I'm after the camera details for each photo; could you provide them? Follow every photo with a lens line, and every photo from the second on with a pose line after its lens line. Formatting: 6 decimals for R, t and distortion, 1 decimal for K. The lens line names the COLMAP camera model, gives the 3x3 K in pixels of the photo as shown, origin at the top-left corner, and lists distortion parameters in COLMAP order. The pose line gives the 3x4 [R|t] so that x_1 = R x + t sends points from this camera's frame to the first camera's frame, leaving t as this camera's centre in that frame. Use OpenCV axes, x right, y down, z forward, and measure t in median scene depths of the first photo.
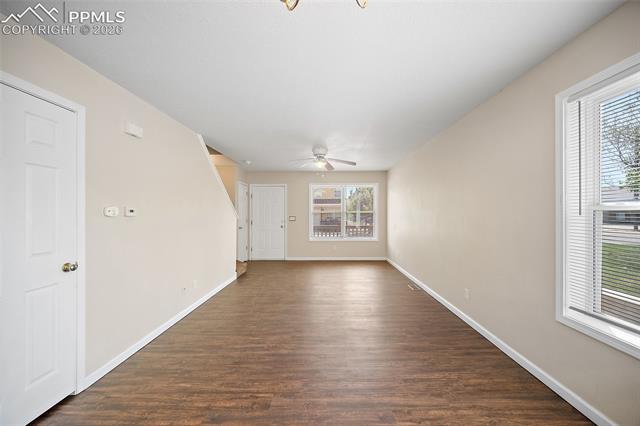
lens RADIAL K [[247.4, 0, 320.0], [0, 247.4, 213.0], [0, 0, 1]] dist [-0.000322, 0.000083]
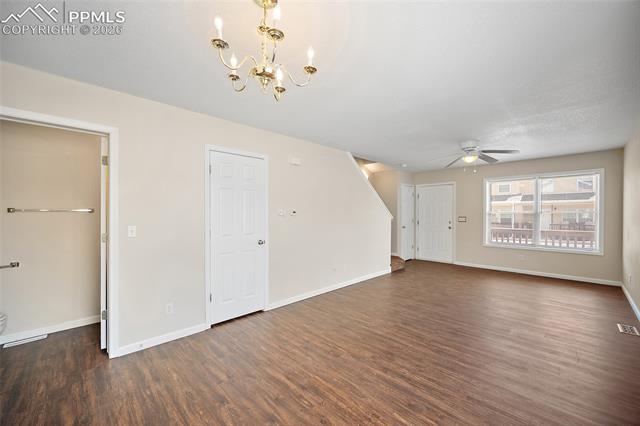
lens RADIAL K [[244.4, 0, 320.0], [0, 244.4, 213.0], [0, 0, 1]] dist [-0.001459, -0.000138]
pose [[0.718225, -0.000382, -0.695811, 0.225531], [0.000290, 1.000000, -0.000250, -0.000977], [0.695811, -0.000022, 0.718225, -0.010649]]
